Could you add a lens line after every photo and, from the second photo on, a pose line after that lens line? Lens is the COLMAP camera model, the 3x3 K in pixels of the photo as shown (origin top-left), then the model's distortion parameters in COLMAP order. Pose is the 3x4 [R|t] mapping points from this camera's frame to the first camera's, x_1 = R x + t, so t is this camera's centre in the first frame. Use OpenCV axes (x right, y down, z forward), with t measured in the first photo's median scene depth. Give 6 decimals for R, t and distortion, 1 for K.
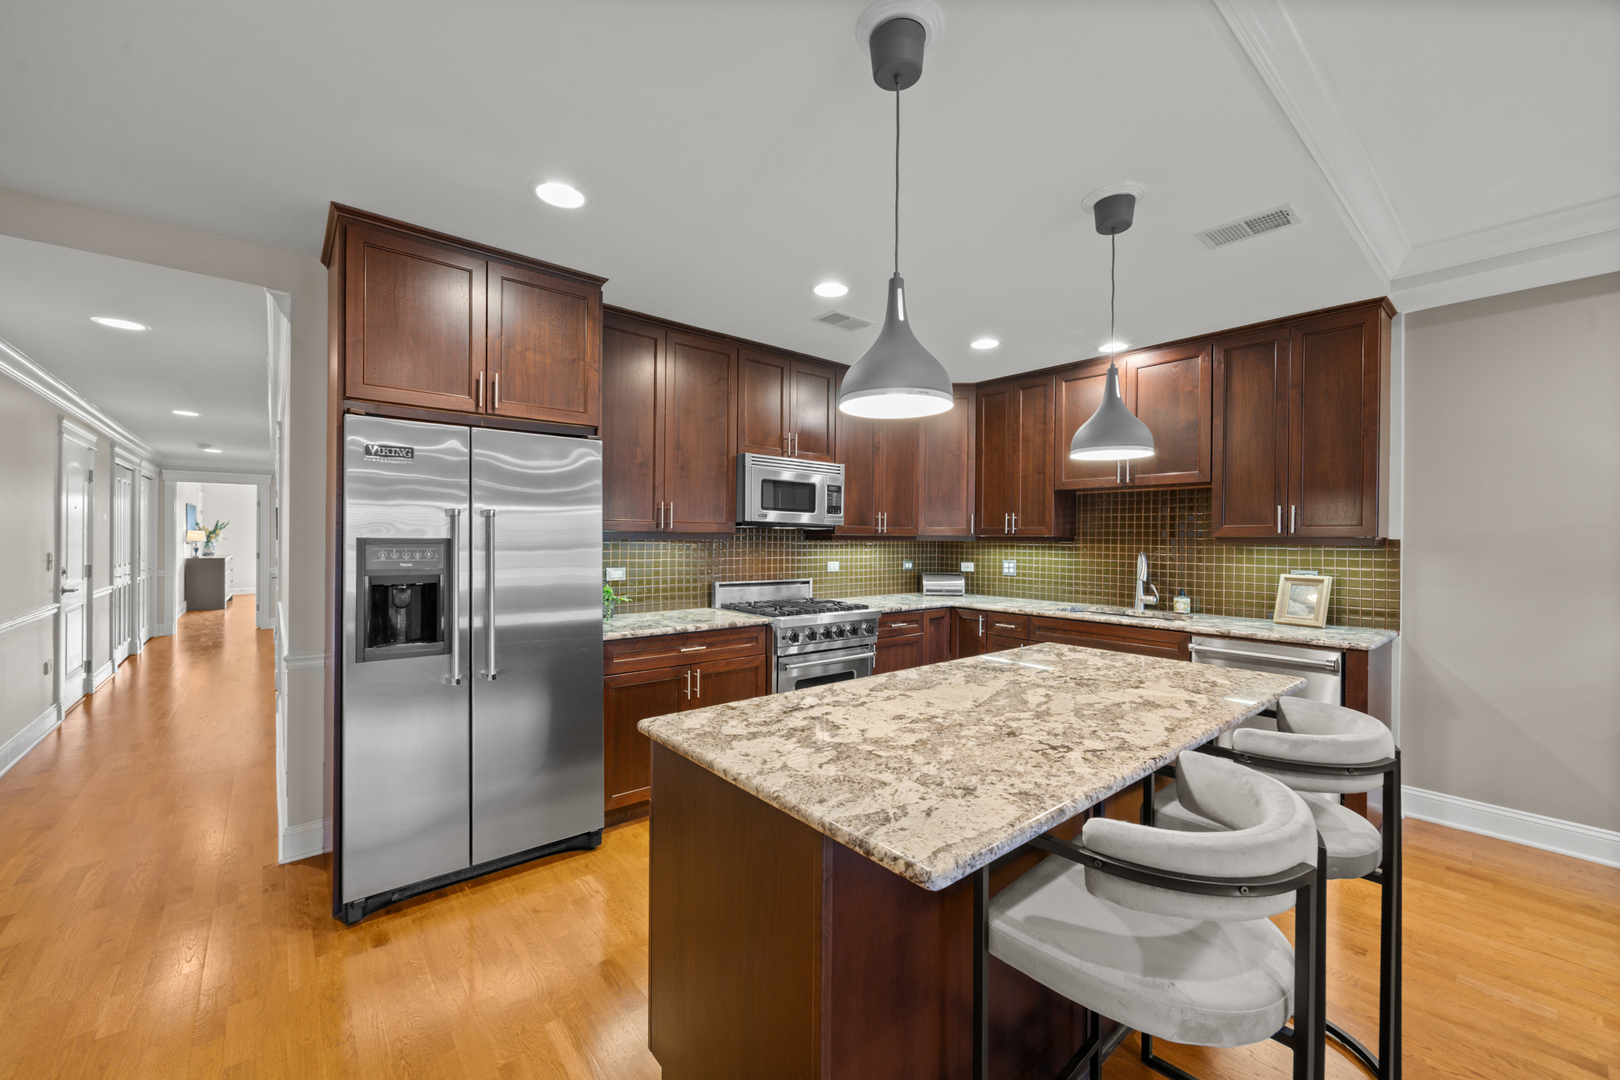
lens RADIAL K [[642.4, 0, 850.9], [0, 642.4, 544.8], [0, 0, 1]] dist [0.001829, 0.000182]
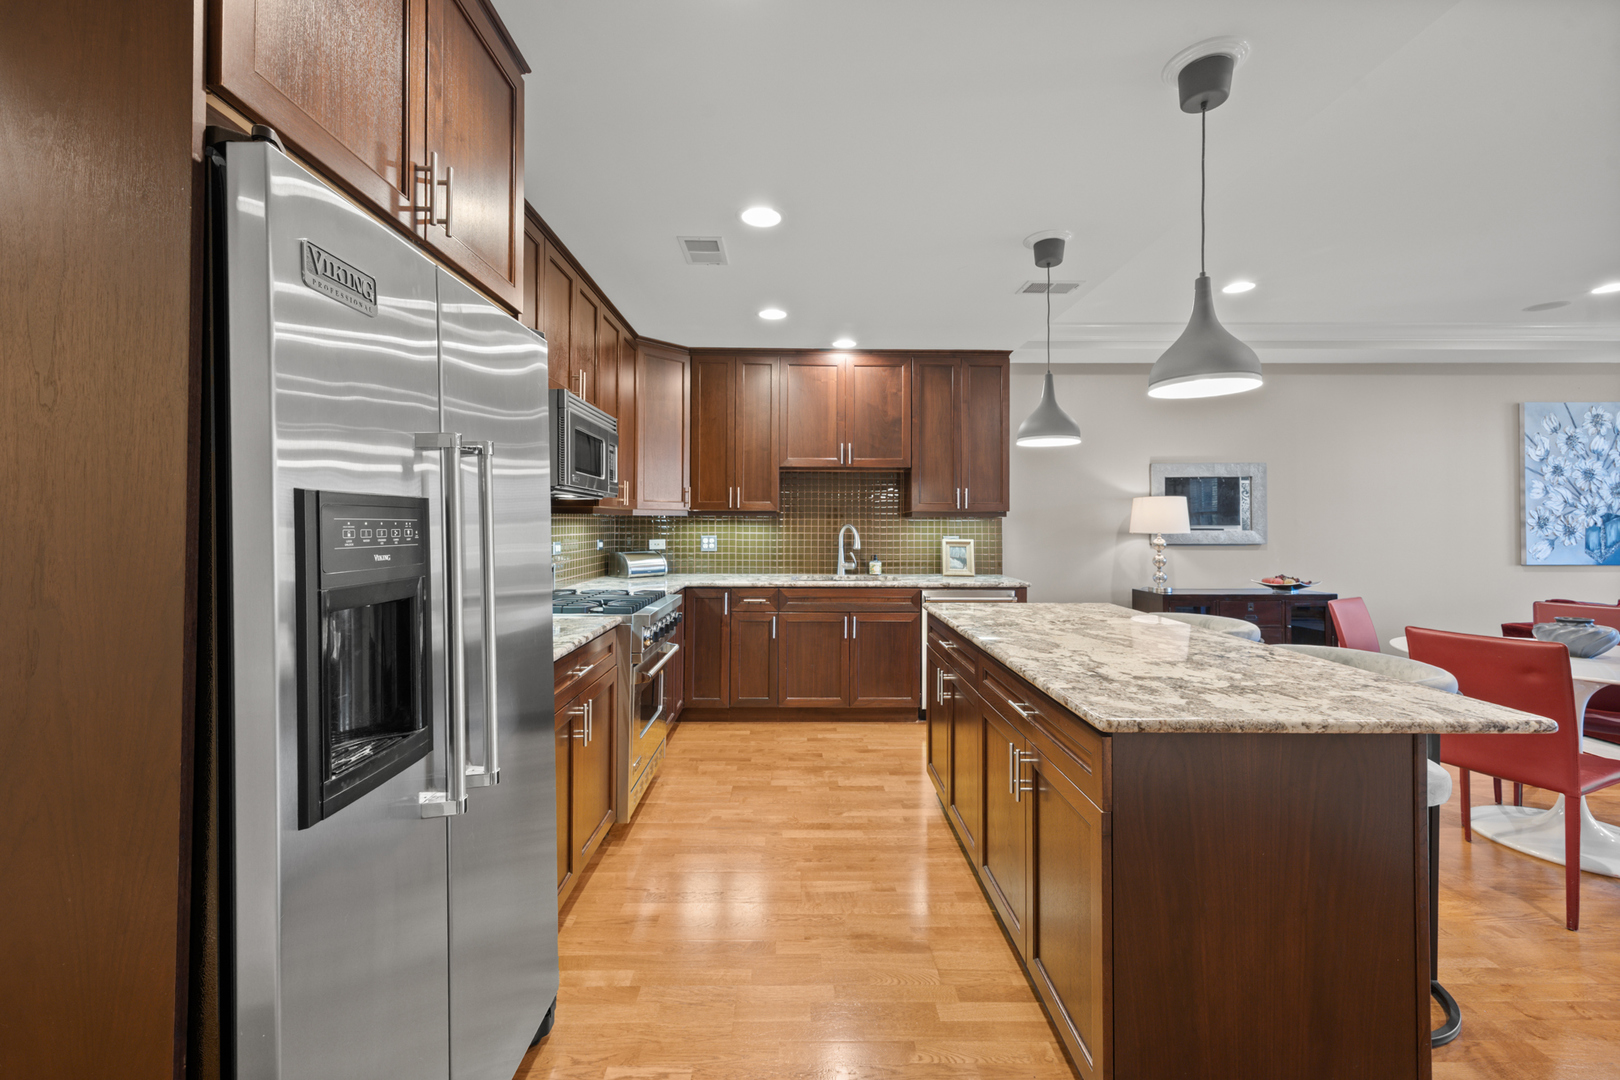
lens RADIAL K [[642.4, 0, 815.7], [0, 642.4, 524.4], [0, 0, 1]] dist [0.001829, 0.000182]
pose [[0.650708, -0.008757, 0.759278, -0.457282], [0.009656, 0.999948, 0.003257, 0.006218], [-0.759267, 0.005212, 0.650759, 0.284326]]
